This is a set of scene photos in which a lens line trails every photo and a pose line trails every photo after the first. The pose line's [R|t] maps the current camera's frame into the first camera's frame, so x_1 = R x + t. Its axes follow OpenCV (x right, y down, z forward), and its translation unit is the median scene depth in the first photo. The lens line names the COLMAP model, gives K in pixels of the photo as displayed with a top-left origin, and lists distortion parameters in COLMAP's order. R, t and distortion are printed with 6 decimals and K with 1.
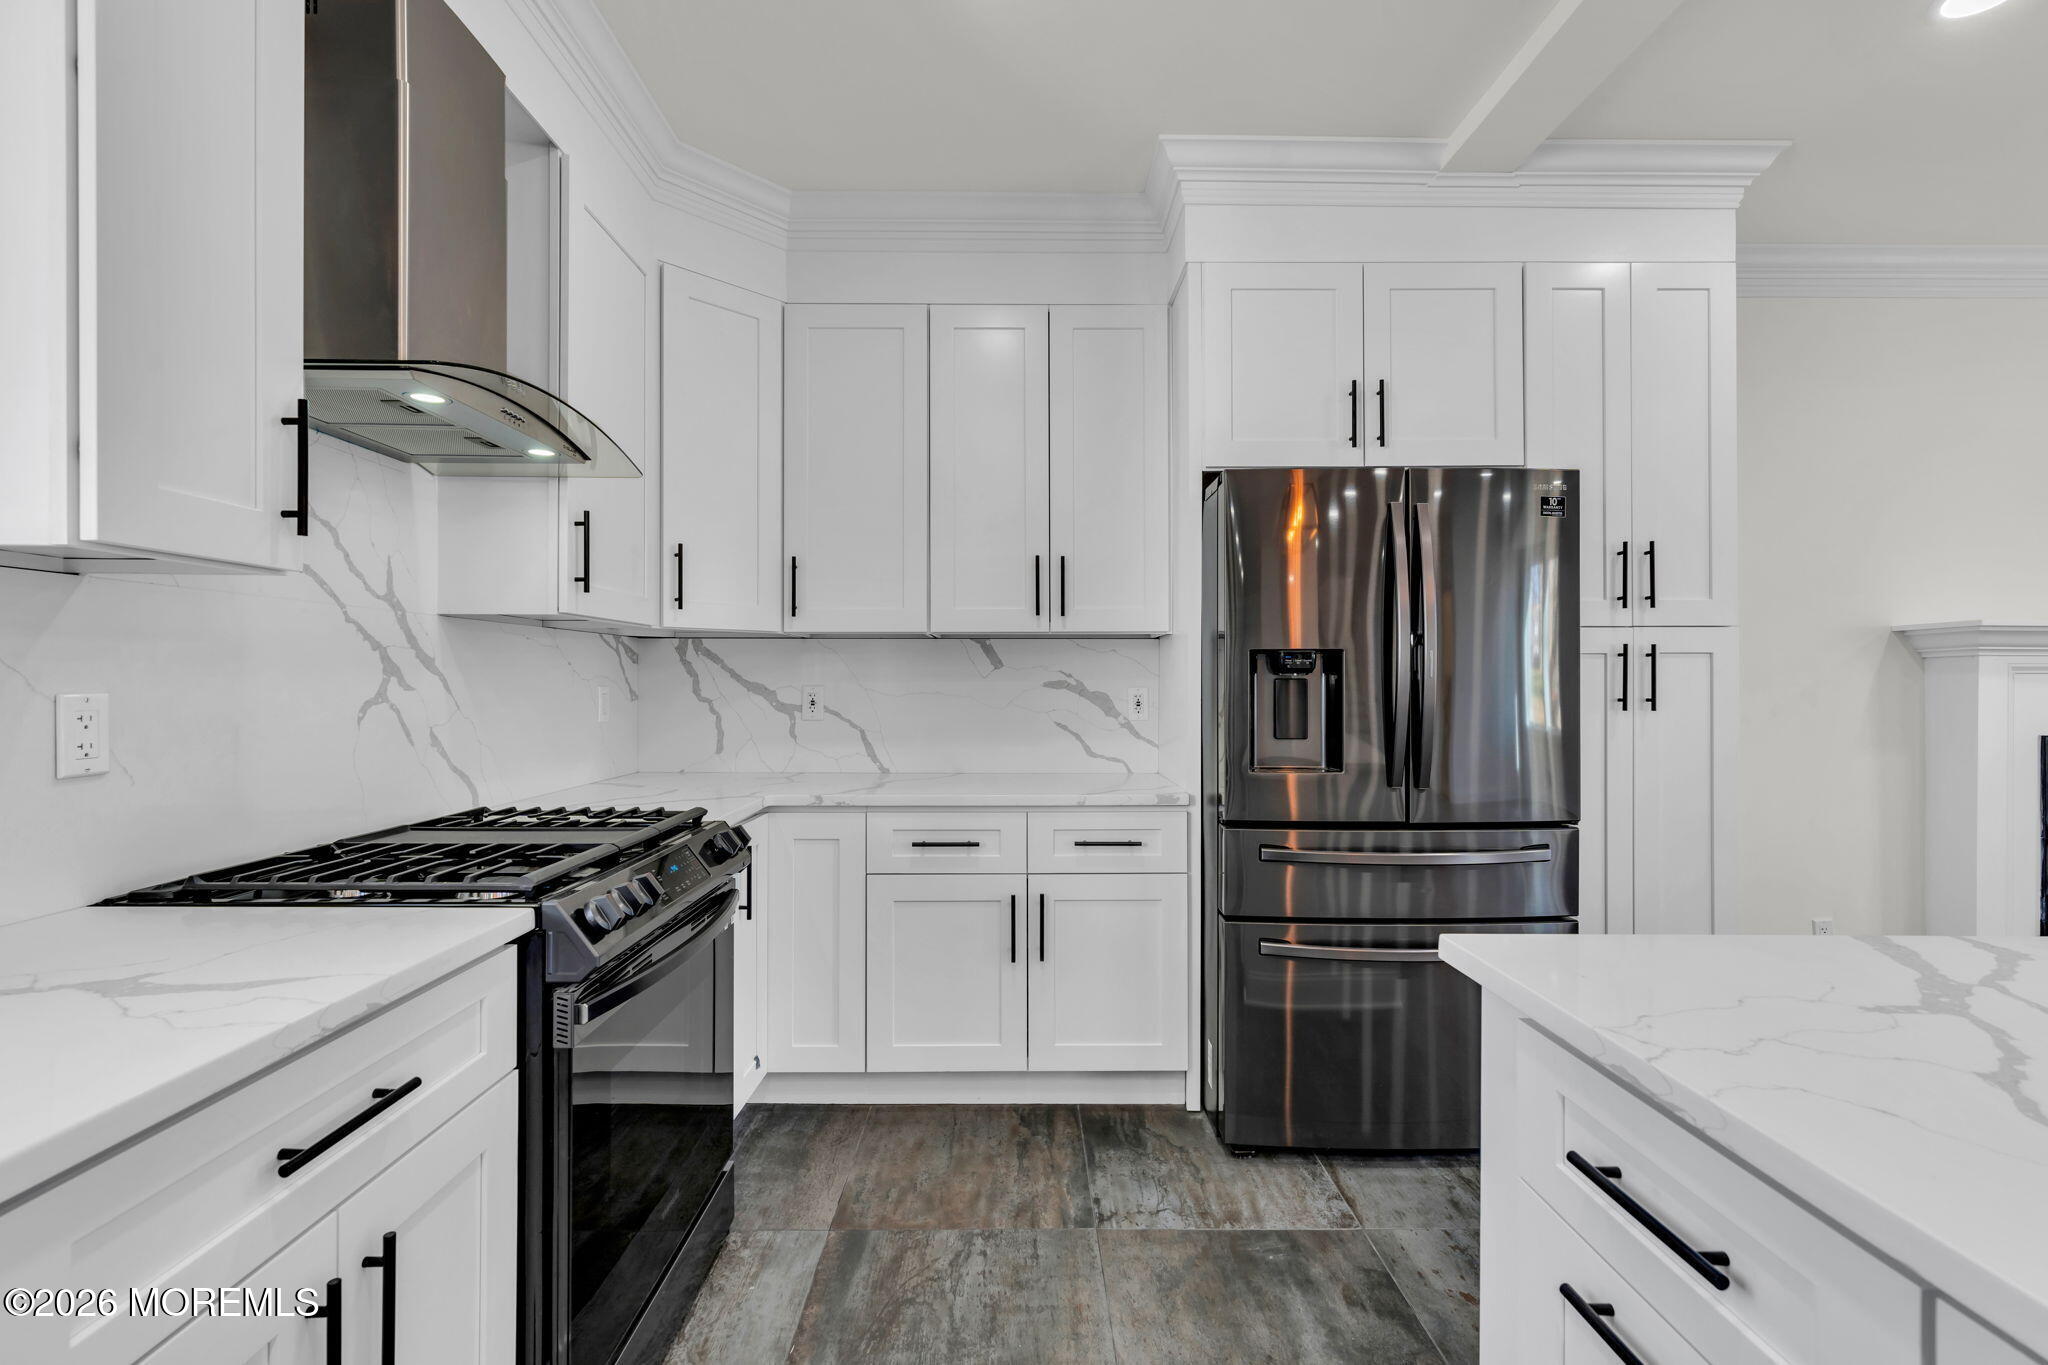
lens RADIAL K [[934.4, 0, 1017.7], [0, 934.4, 679.1], [0, 0, 1]] dist [-0.001210, 0.000777]
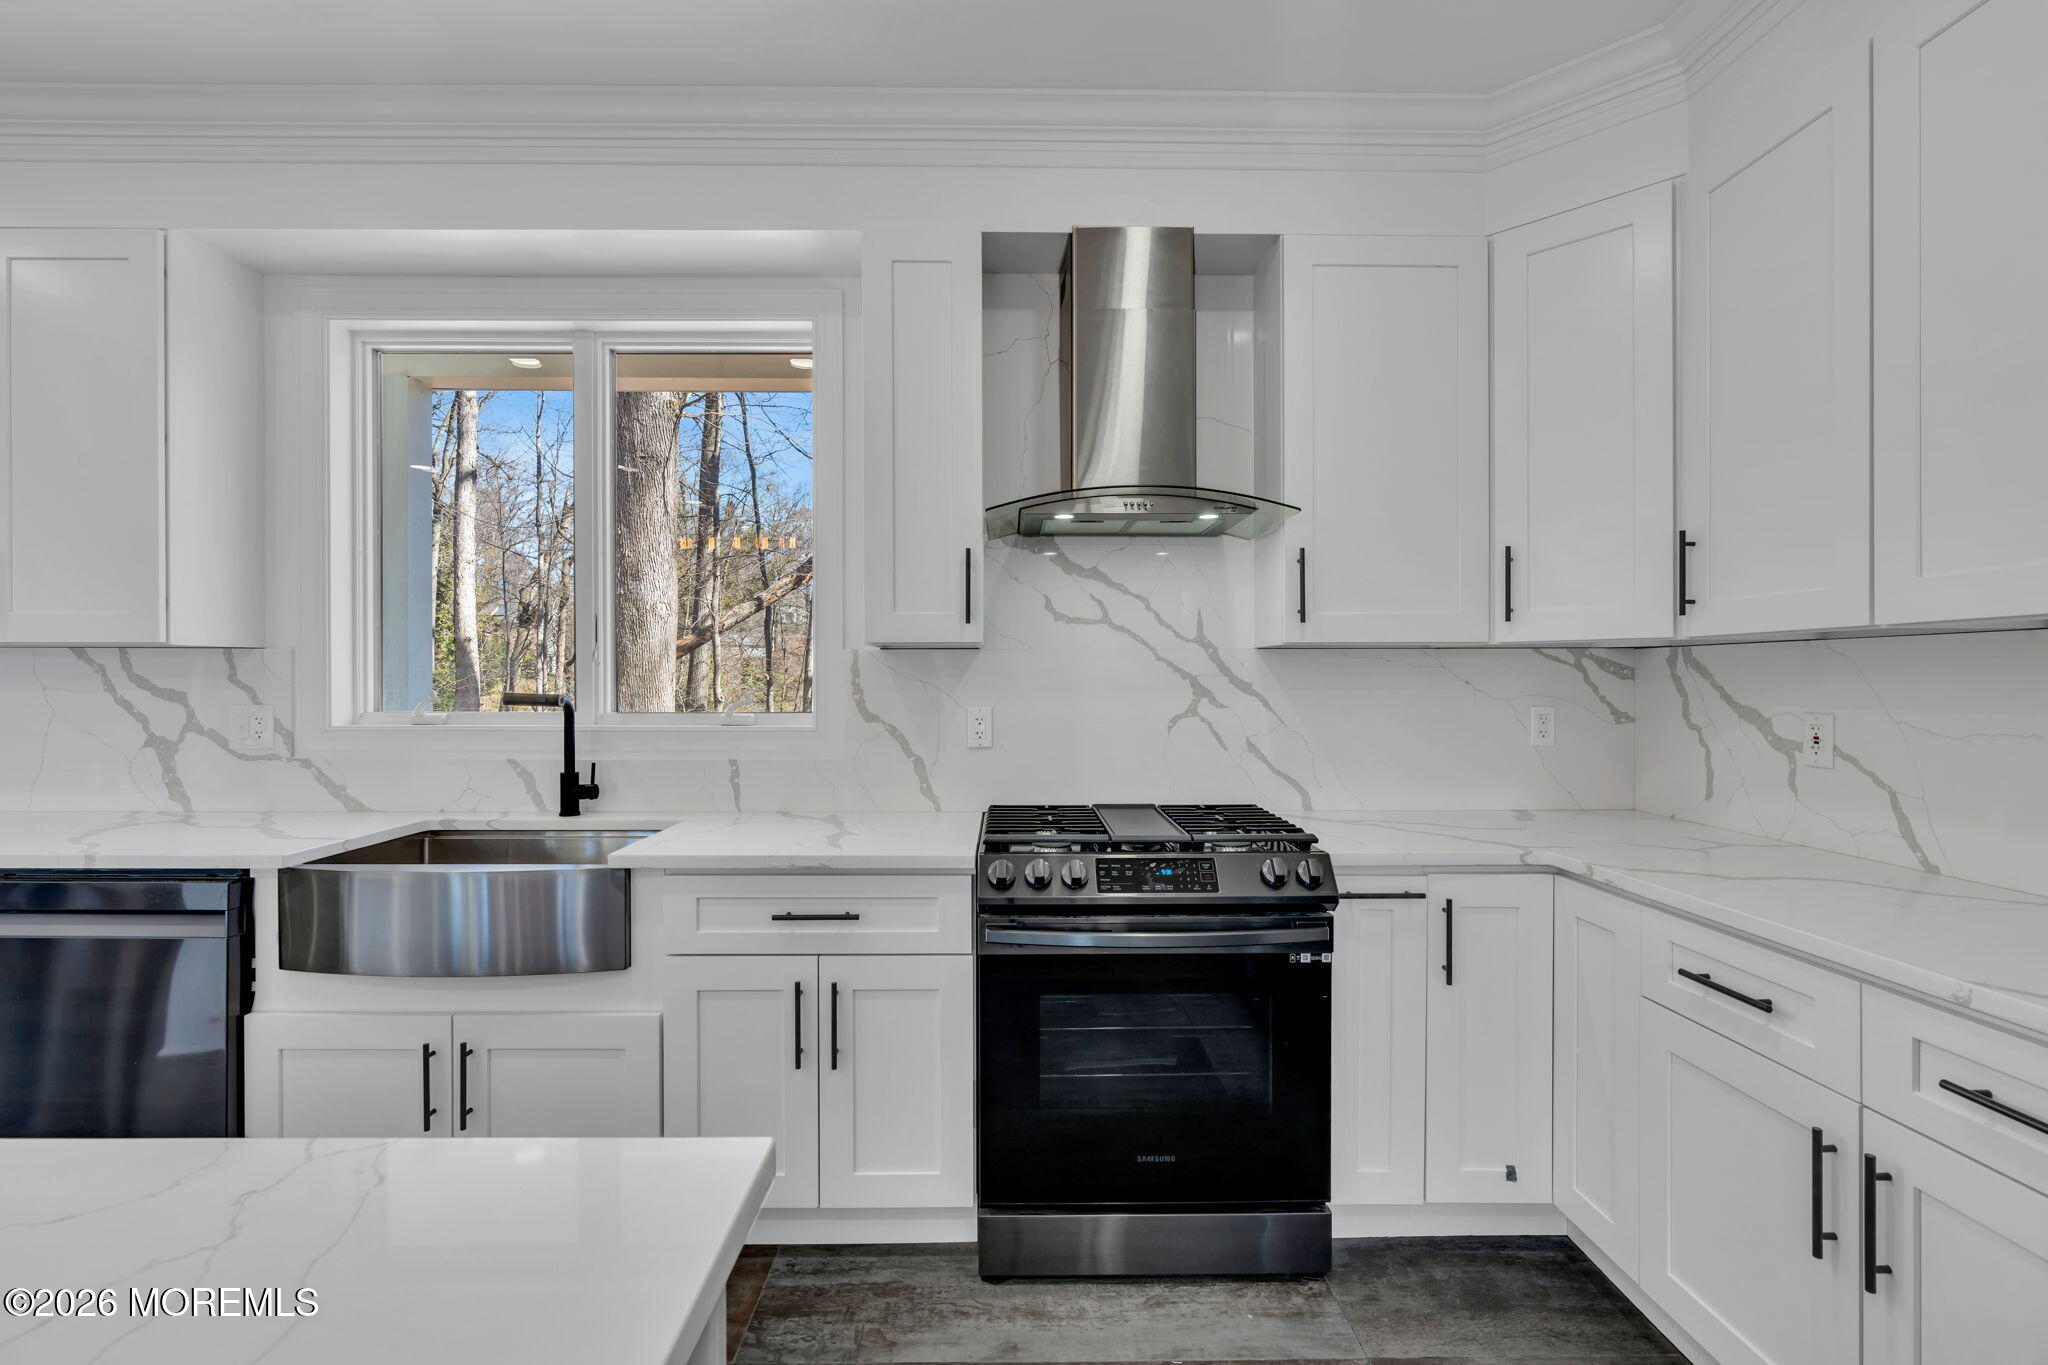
lens RADIAL K [[934.4, 0, 1017.7], [0, 934.4, 679.1], [0, 0, 1]] dist [-0.001210, 0.000777]
pose [[-0.010101, -0.001270, -0.999948, 0.576866], [0.003622, 0.999993, -0.001306, -0.023756], [0.999942, -0.003635, -0.010096, 0.613576]]
